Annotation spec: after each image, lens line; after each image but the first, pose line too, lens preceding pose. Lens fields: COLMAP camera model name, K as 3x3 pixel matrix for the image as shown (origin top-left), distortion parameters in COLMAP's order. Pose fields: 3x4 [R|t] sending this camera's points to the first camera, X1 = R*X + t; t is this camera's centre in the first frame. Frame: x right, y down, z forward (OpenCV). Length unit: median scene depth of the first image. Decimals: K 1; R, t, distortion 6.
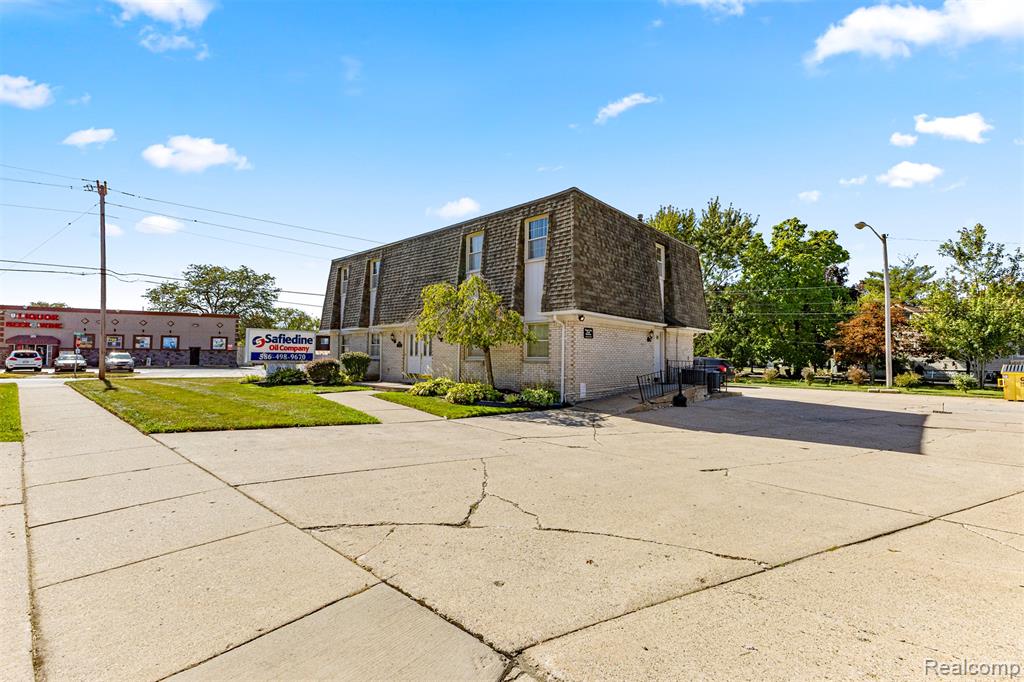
lens RADIAL K [[441.7, 0, 511.3], [0, 441.7, 339.3], [0, 0, 1]] dist [0.011069, 0.000210]
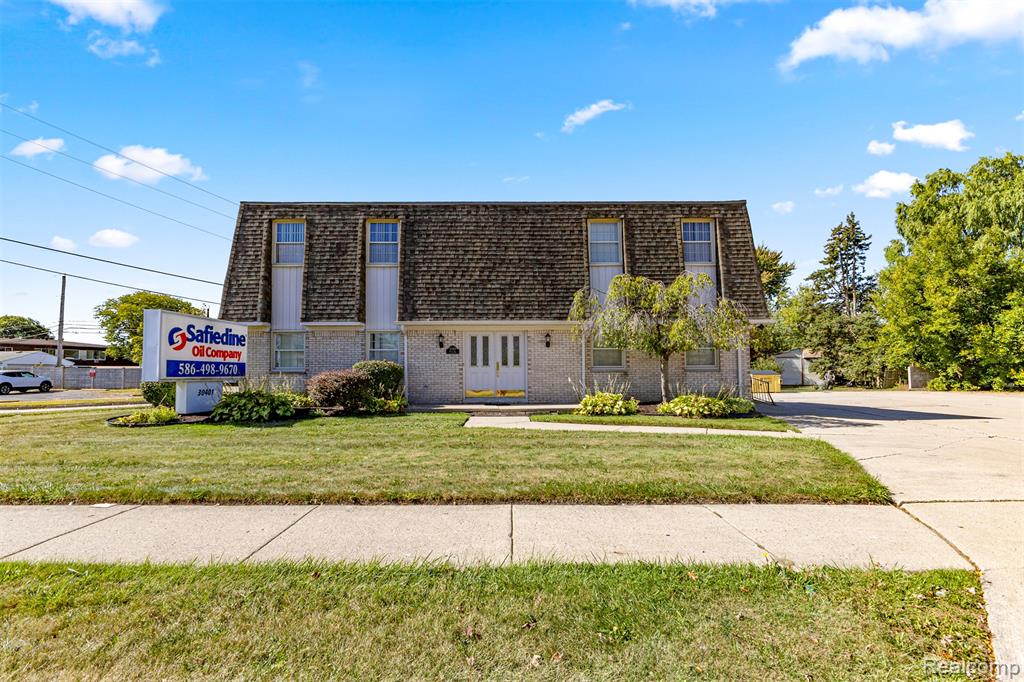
lens RADIAL K [[465.0, 0, 513.6], [0, 465.0, 348.7], [0, 0, 1]] dist [-0.002521, 0.000065]
pose [[0.737681, 0.021767, 0.674798, -0.636225], [-0.017333, 0.999761, -0.013300, 0.016719], [-0.674927, -0.001885, 0.737882, 0.365952]]
